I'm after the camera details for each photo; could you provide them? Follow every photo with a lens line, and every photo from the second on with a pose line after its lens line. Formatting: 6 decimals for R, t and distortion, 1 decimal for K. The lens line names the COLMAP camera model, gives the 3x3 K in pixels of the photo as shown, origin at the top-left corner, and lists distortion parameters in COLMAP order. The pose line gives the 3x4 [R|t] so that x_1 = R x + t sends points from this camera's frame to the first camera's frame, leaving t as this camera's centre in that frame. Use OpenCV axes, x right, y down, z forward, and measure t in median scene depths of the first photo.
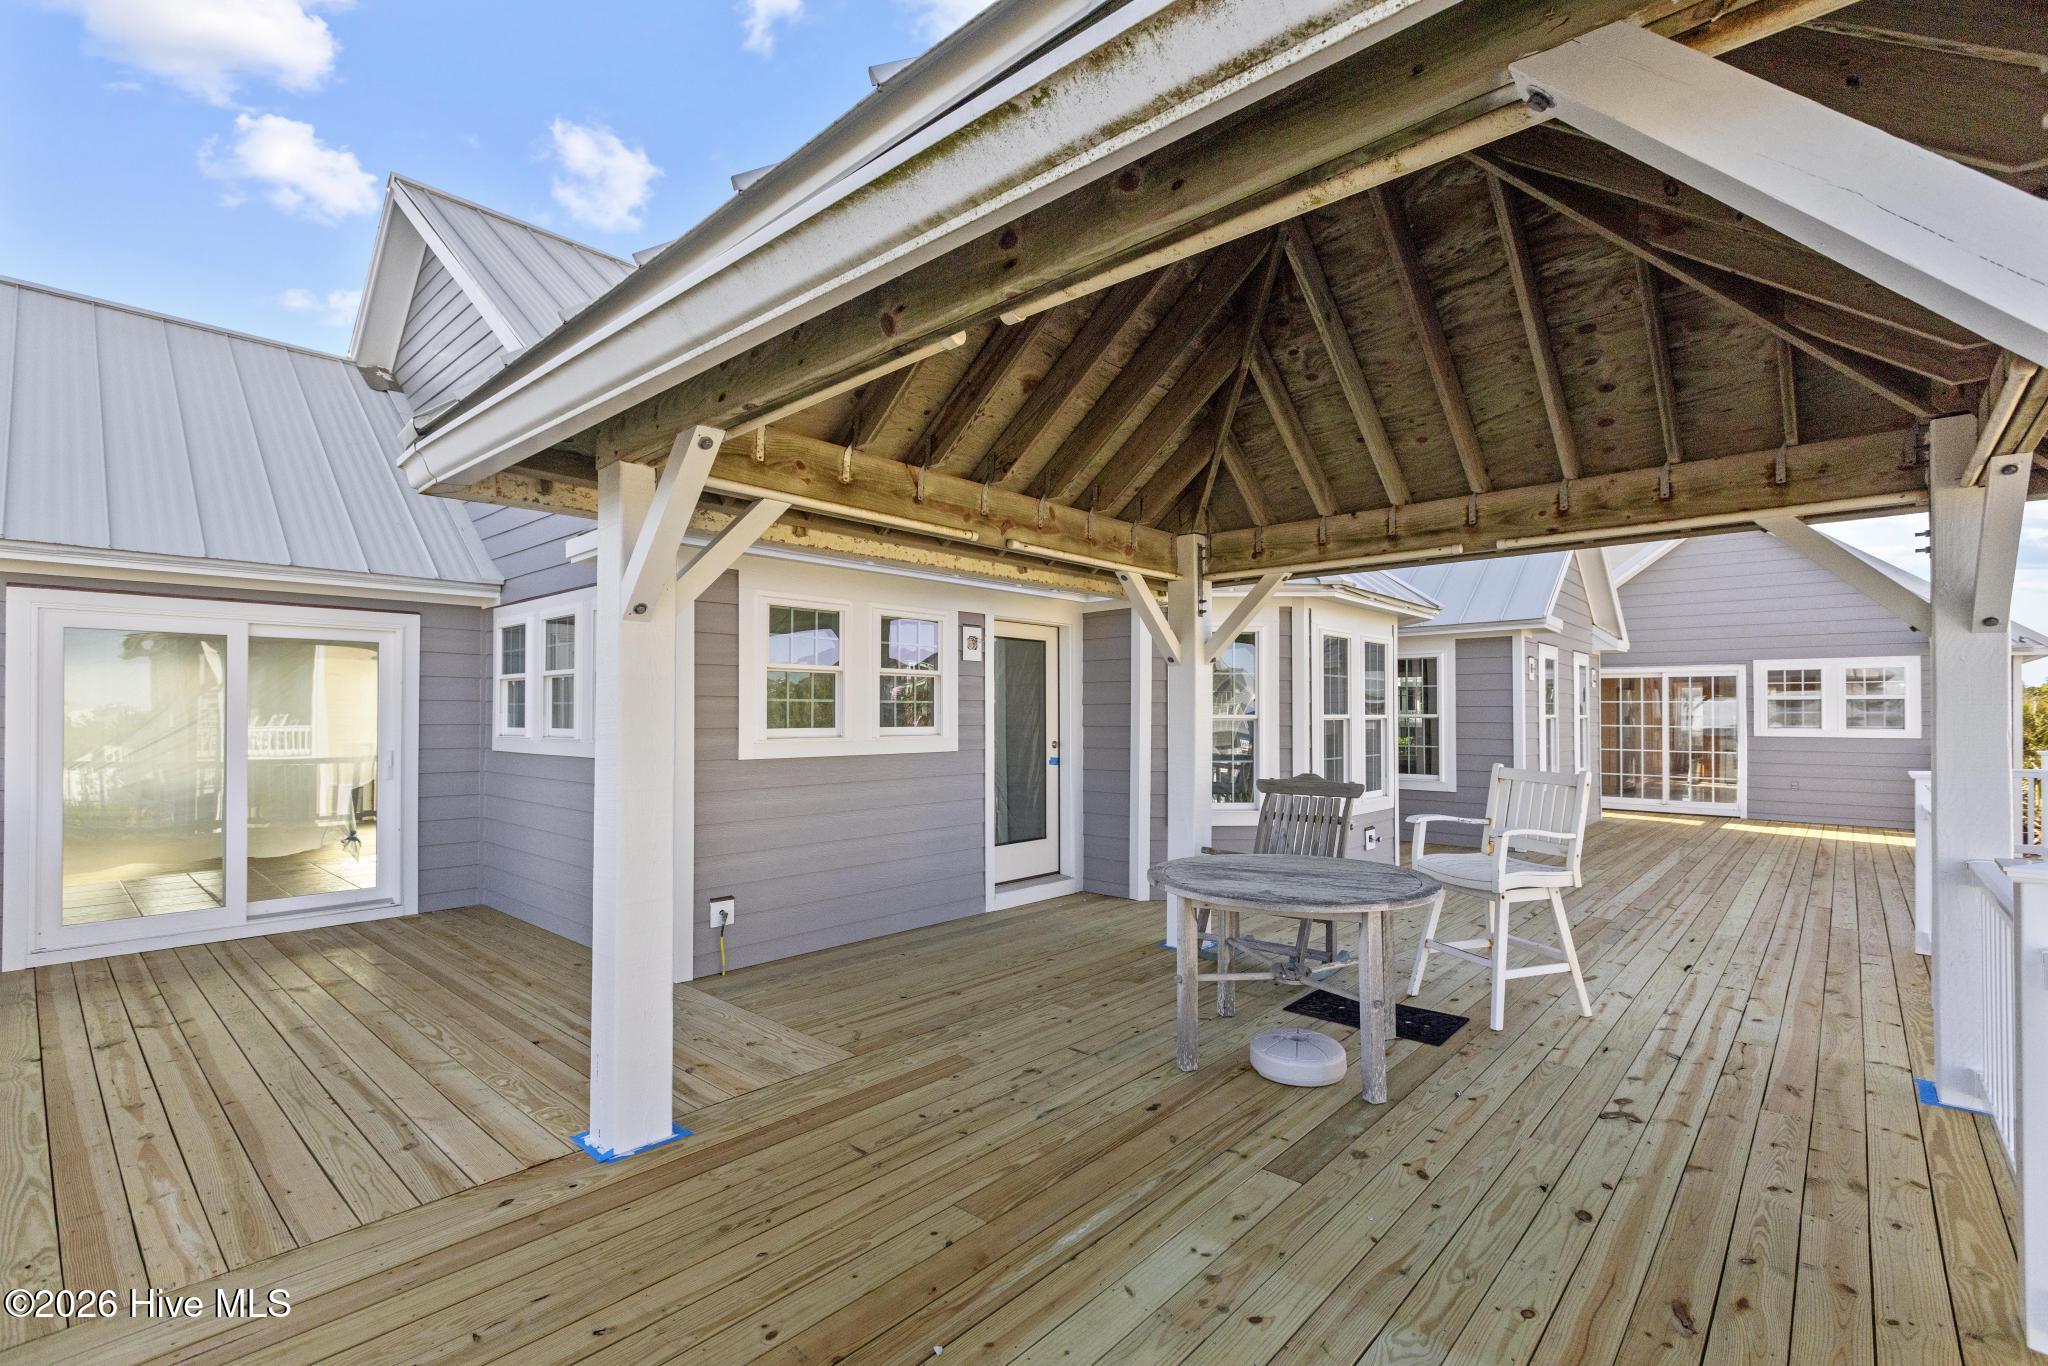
lens RADIAL K [[910.0, 0, 1035.0], [0, 910.0, 696.4], [0, 0, 1]] dist [0.000092, 0.000192]
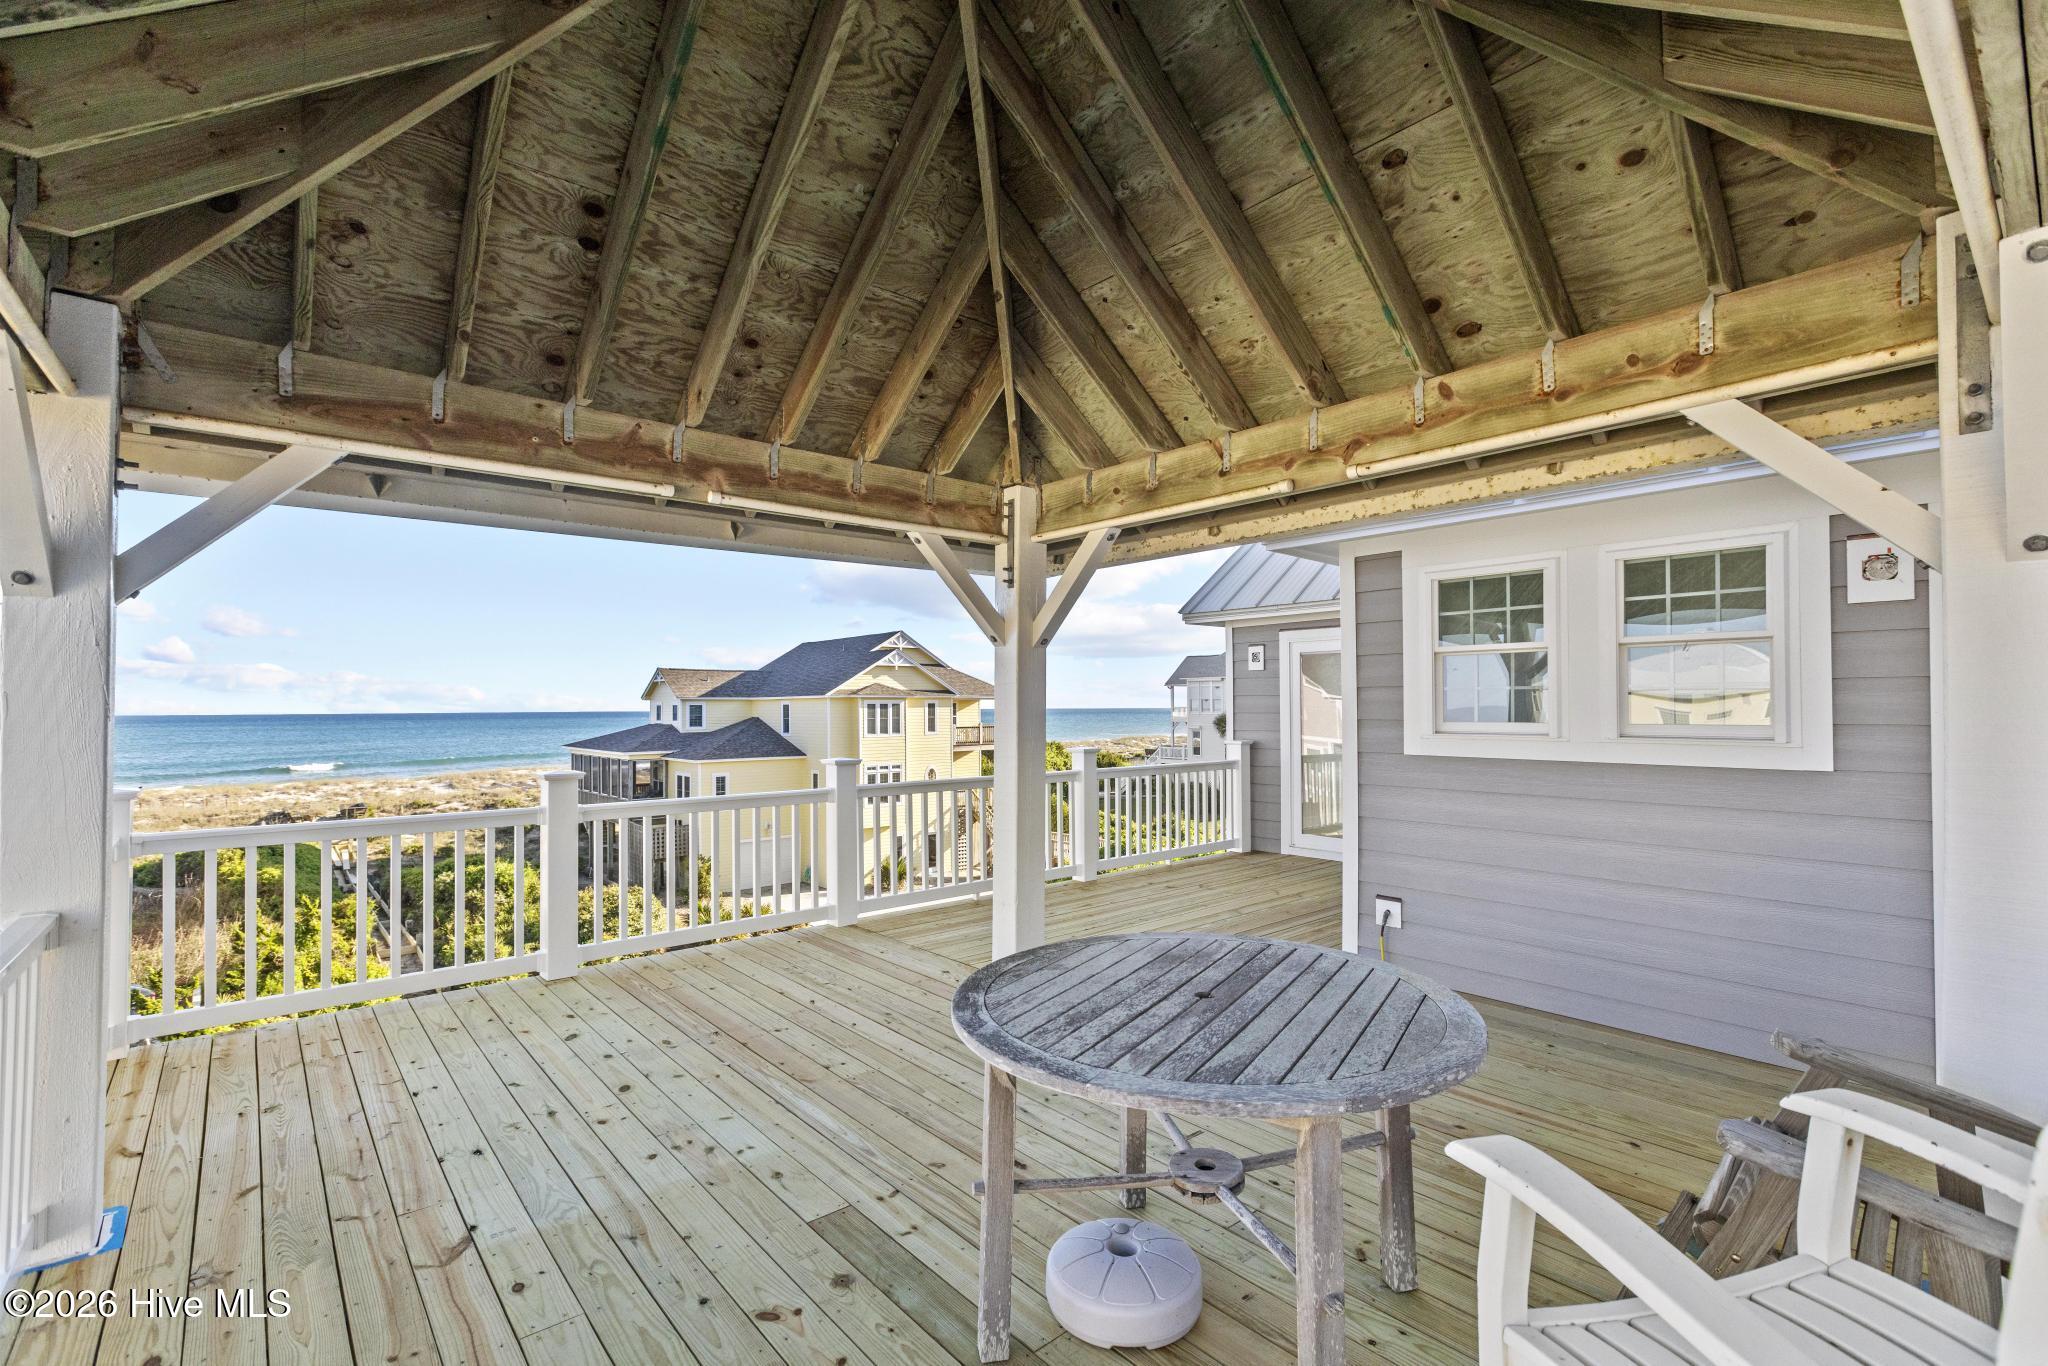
lens RADIAL K [[910.0, 0, 1035.0], [0, 910.0, 696.4], [0, 0, 1]] dist [0.000092, 0.000192]
pose [[-0.121182, -0.011443, -0.992564, 0.746711], [0.023598, 0.999618, -0.014406, 0.016991], [0.992350, -0.025169, -0.120866, 0.855529]]
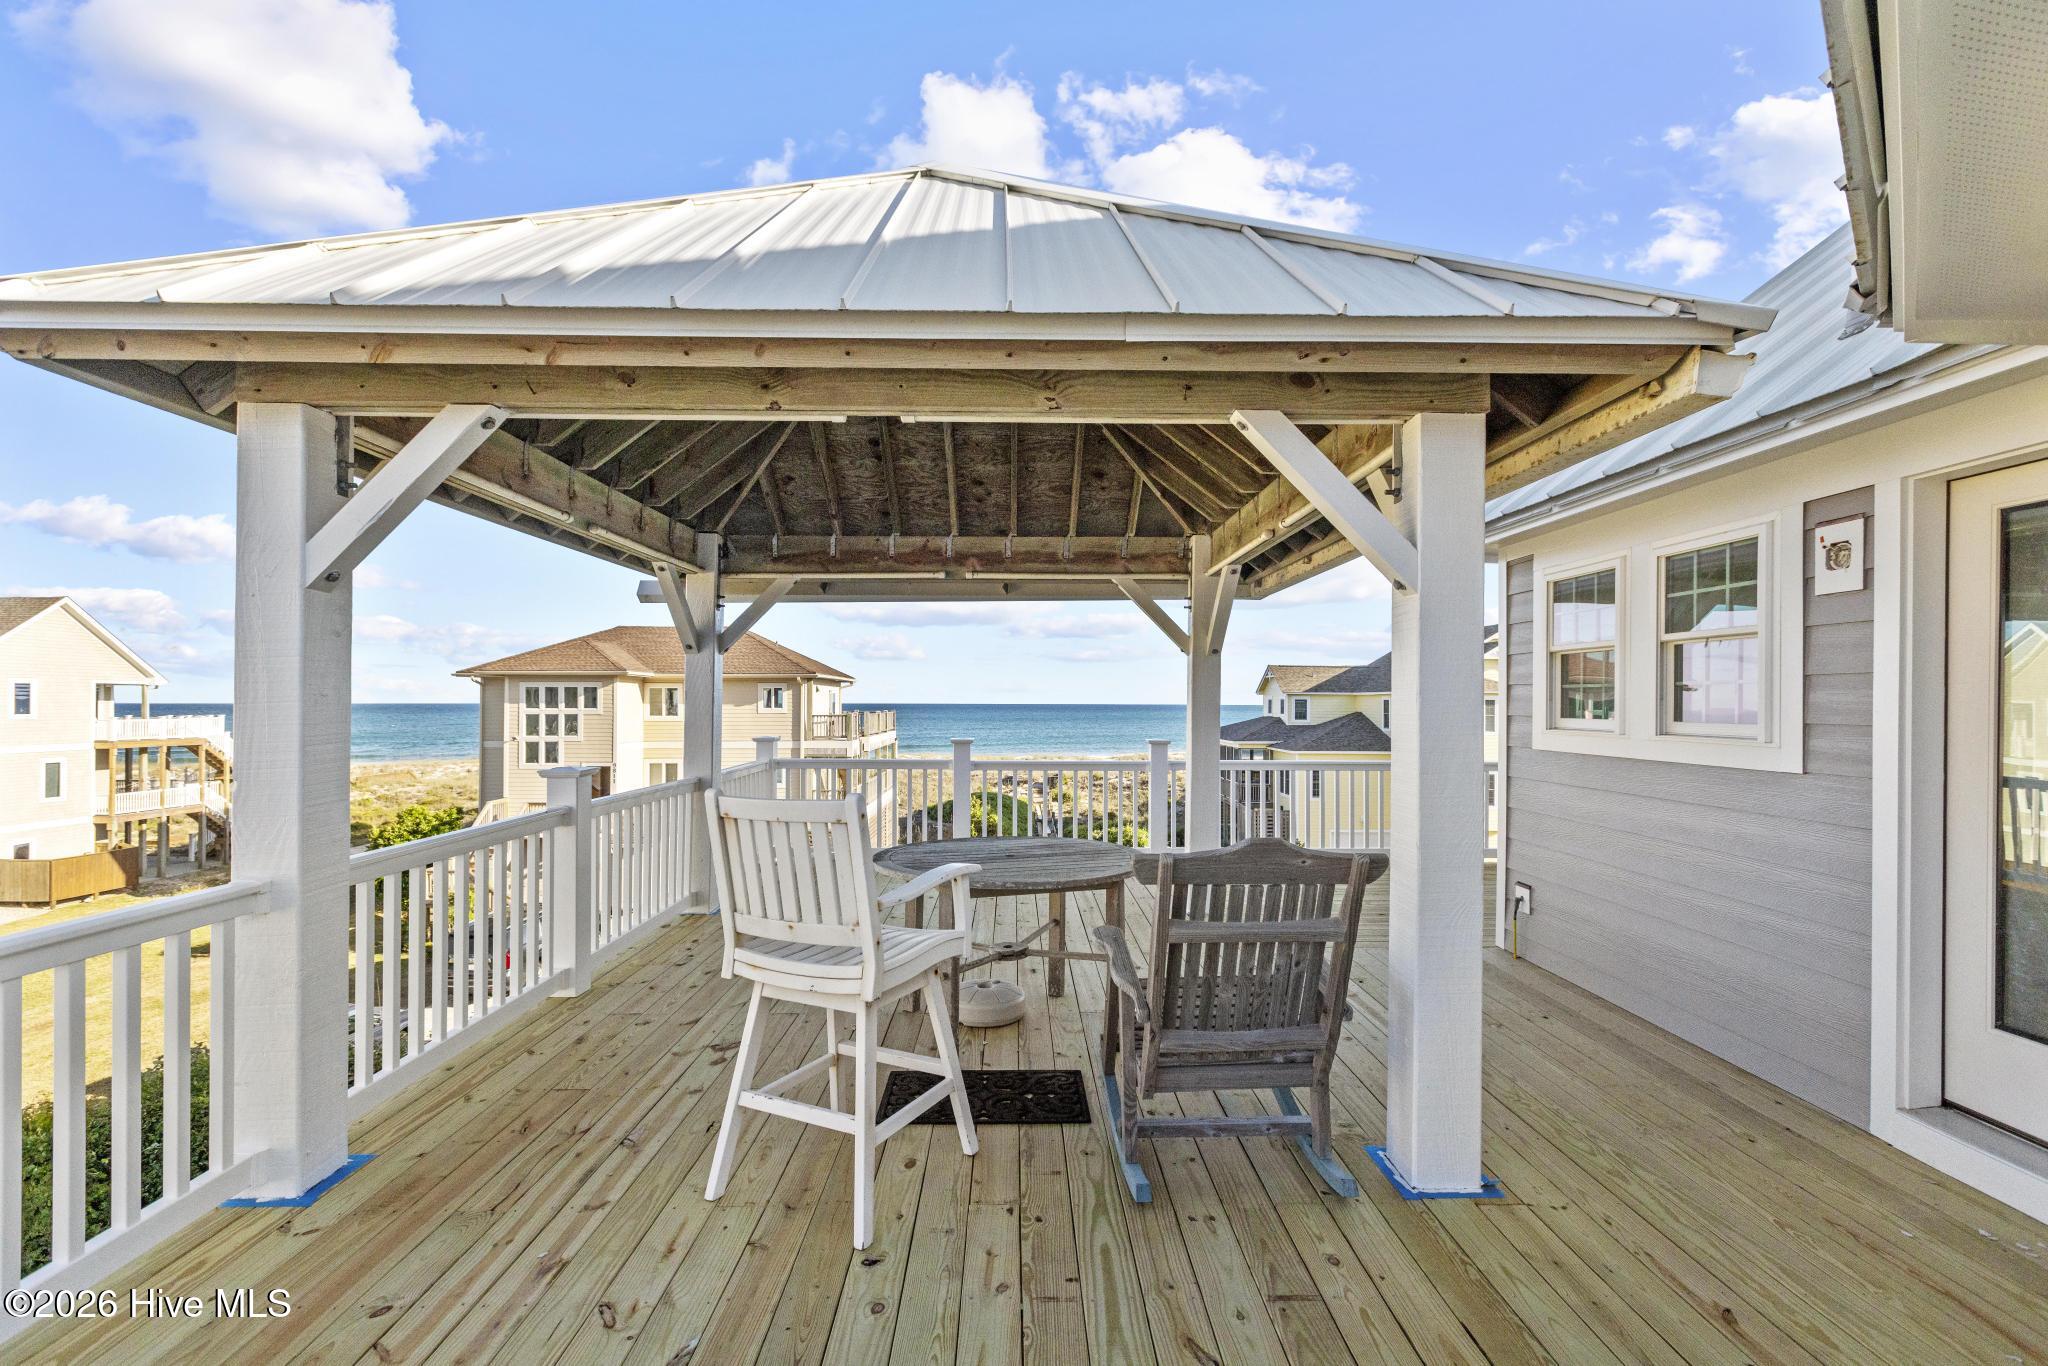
lens RADIAL K [[914.3, 0, 1027.5], [0, 914.3, 700.0], [0, 0, 1]] dist [-0.000728, 0.000087]
pose [[-0.735982, -0.005401, -0.676980, 0.851632], [0.007729, 0.999836, -0.016379, 0.033665], [0.676957, -0.017288, -0.735819, 1.568506]]
